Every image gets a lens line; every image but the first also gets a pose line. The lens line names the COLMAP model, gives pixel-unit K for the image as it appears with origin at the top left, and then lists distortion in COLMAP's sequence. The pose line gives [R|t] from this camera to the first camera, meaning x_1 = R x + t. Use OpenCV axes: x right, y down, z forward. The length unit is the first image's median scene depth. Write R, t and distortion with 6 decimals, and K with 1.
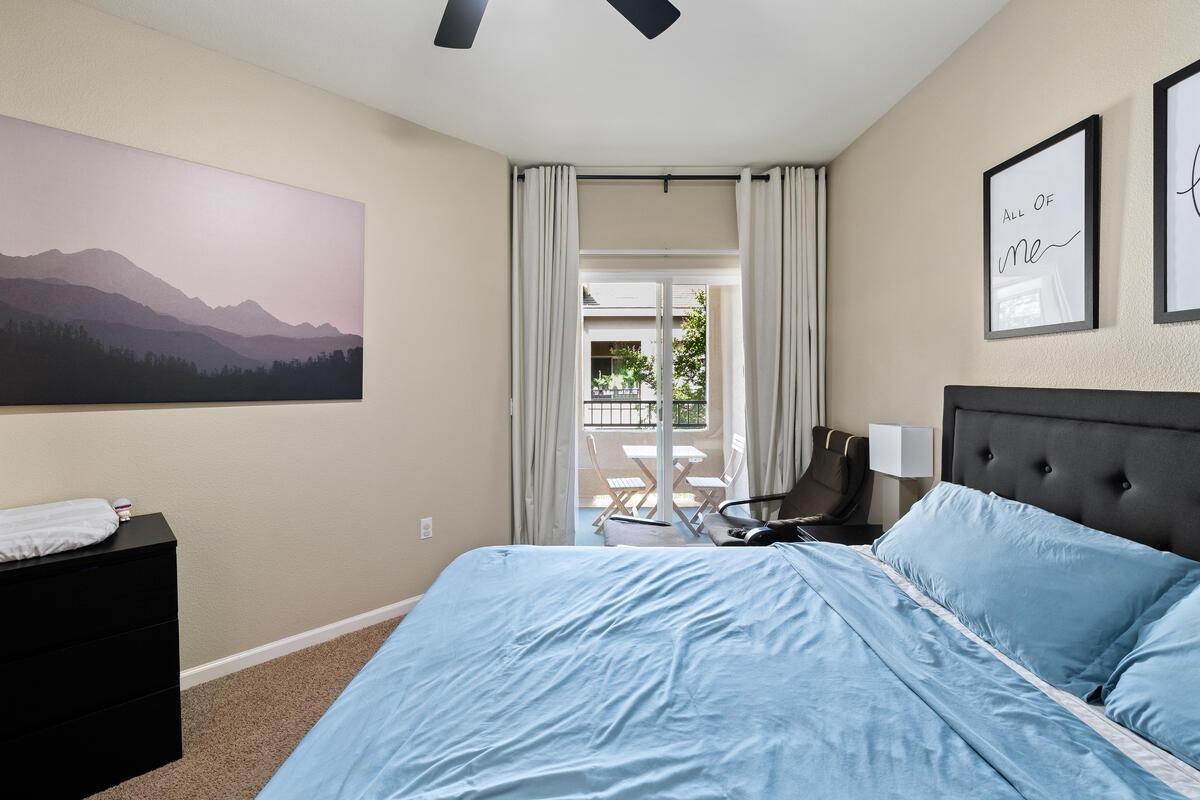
lens RADIAL K [[518.7, 0, 600.0], [0, 518.7, 400.0], [0, 0, 1]] dist [0.002240, 0.000281]
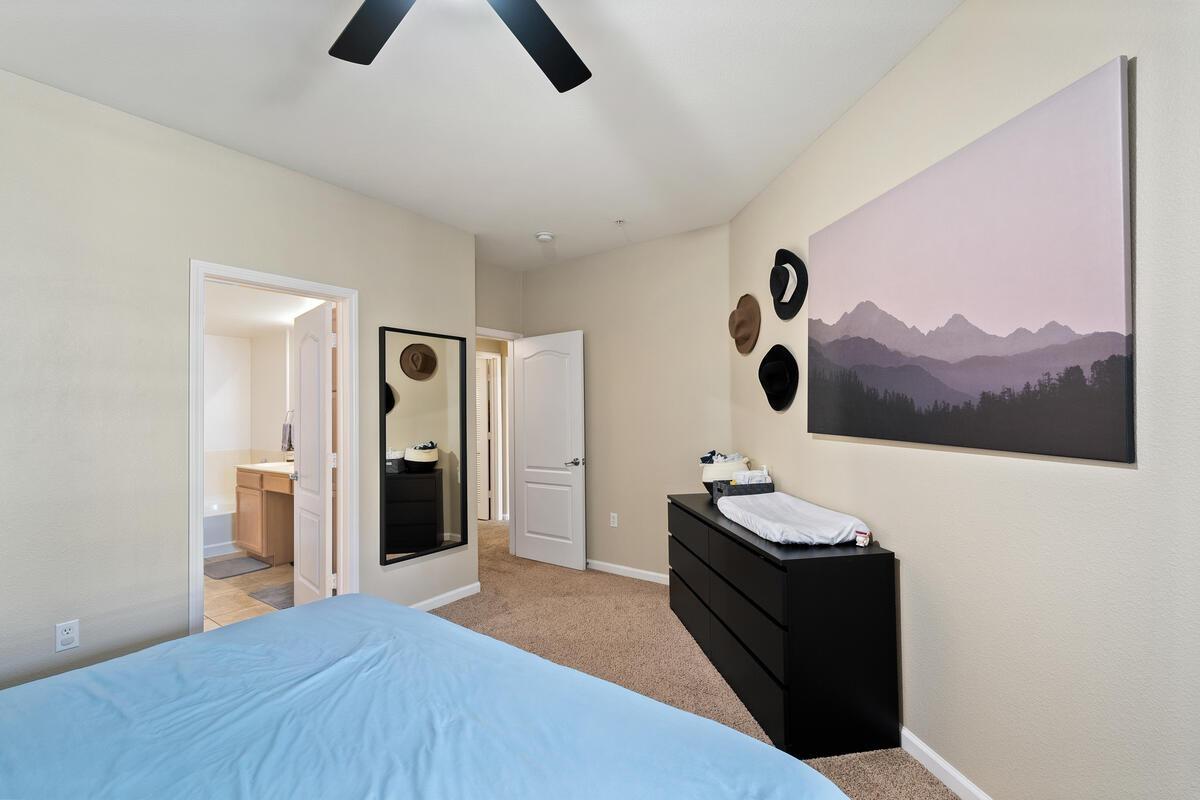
lens RADIAL K [[518.7, 0, 600.0], [0, 518.7, 400.0], [0, 0, 1]] dist [0.002240, 0.000281]
pose [[-0.592420, -0.008364, -0.805586, 0.266076], [-0.024364, 0.999675, 0.007537, -0.062088], [0.805261, 0.024092, -0.592431, 1.078098]]
